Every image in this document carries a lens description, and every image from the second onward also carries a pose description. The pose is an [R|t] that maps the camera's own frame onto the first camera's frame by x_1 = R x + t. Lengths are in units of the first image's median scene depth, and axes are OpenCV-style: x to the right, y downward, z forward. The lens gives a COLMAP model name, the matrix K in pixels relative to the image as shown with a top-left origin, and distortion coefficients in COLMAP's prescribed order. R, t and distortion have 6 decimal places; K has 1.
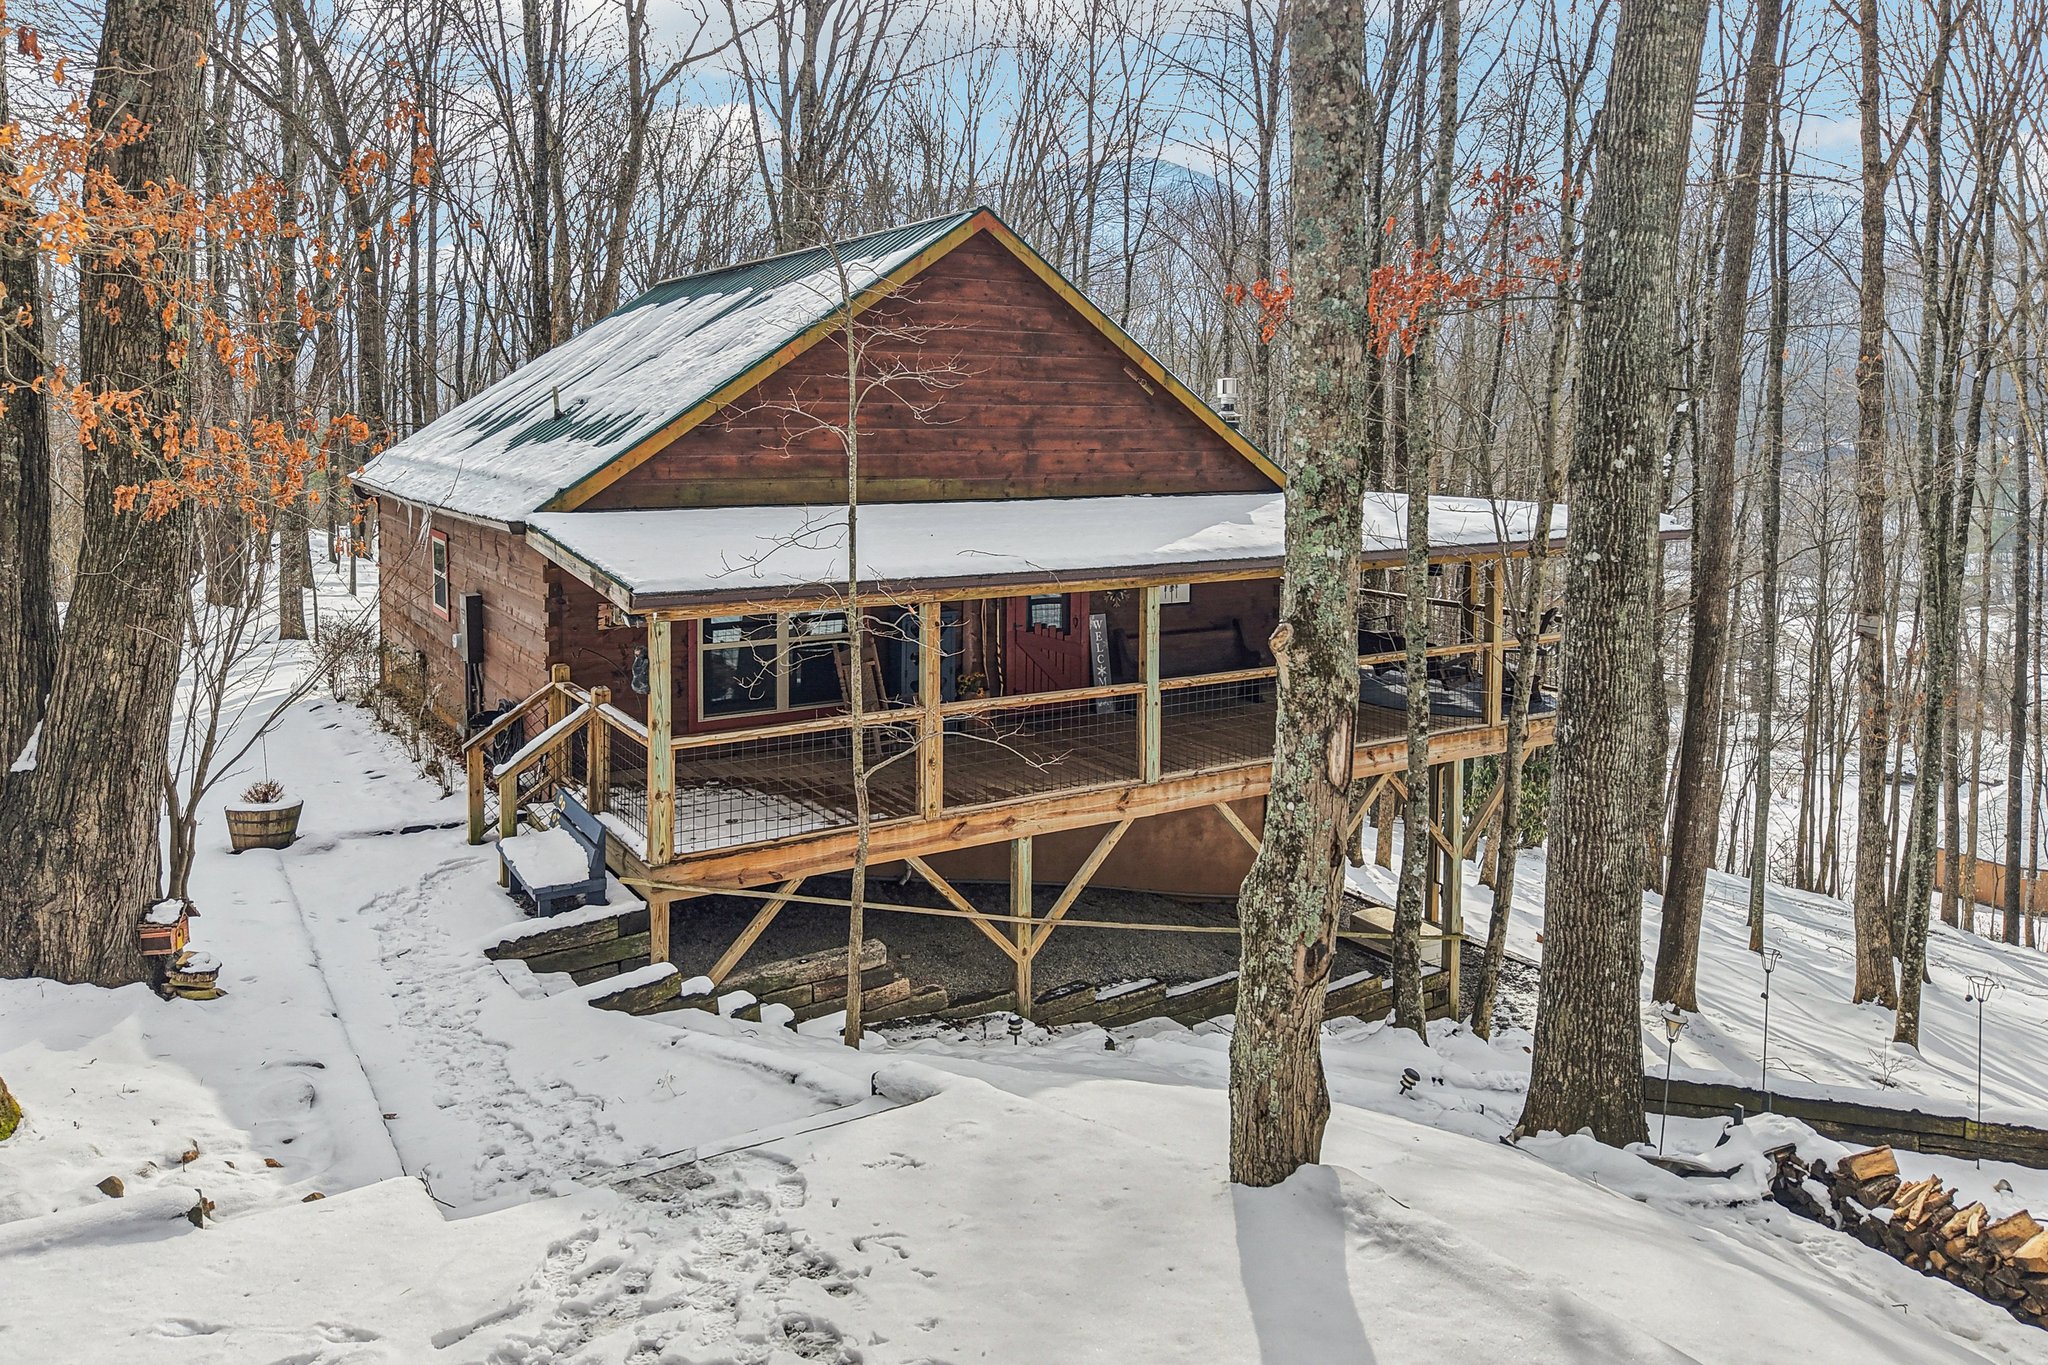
lens RADIAL K [[1396.3, 0, 1013.1], [0, 1396.3, 509.1], [0, 0, 1]] dist [0.014464, -0.004084]
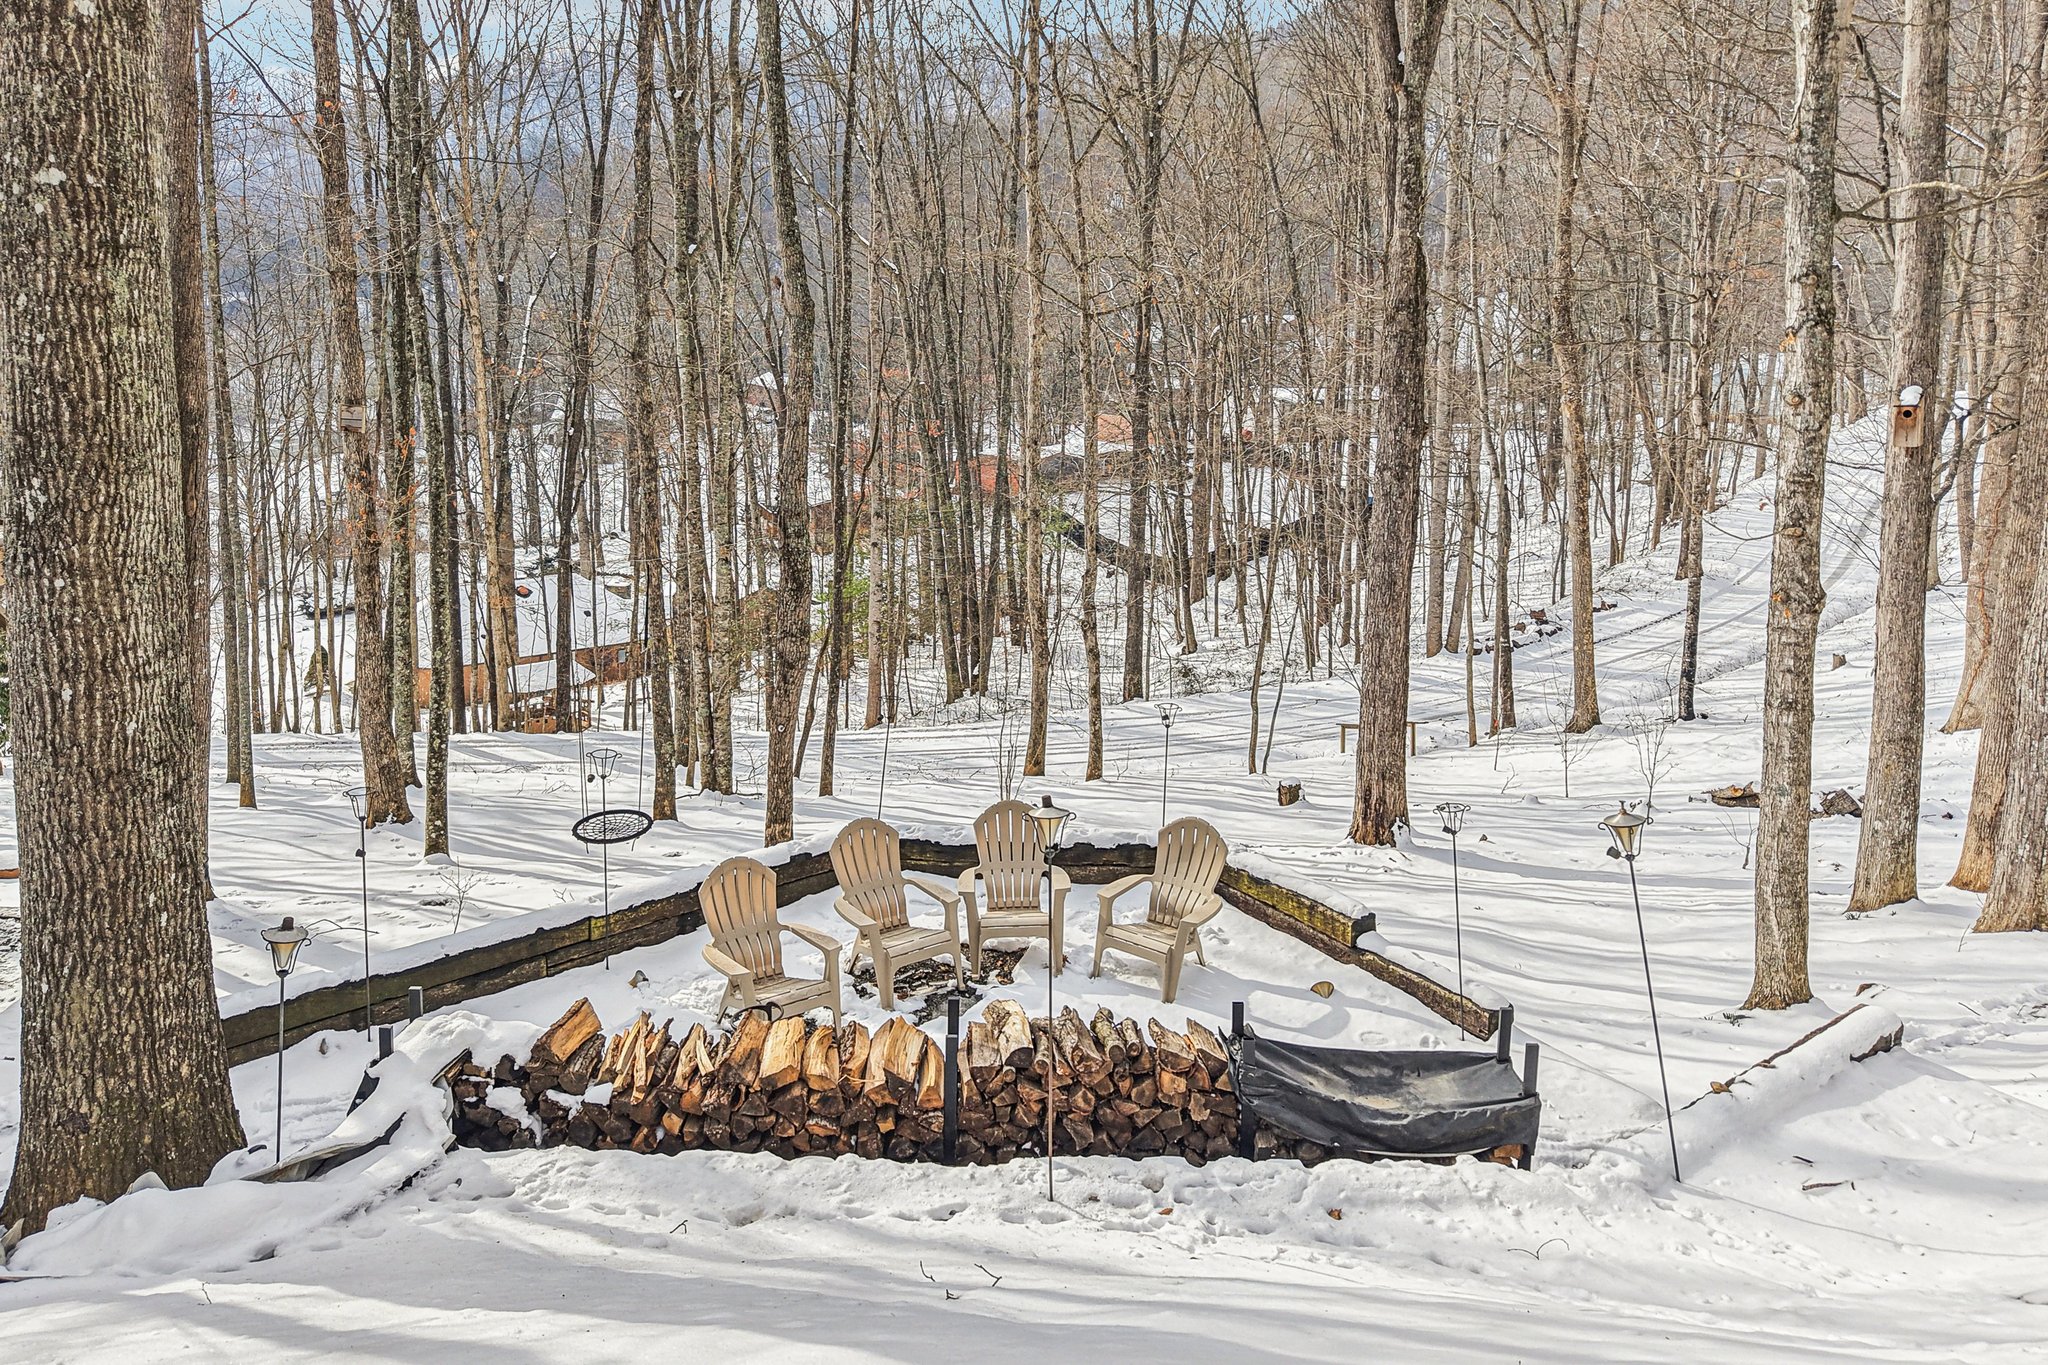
lens RADIAL K [[1433.4, 0, 1018.6], [0, 1433.4, 520.7], [0, 0, 1]] dist [0.004070, -0.000622]
pose [[0.523395, -0.117072, 0.844009, 0.126858], [0.021010, 0.991988, 0.124569, 0.107191], [-0.851831, -0.047467, 0.521662, 0.389195]]
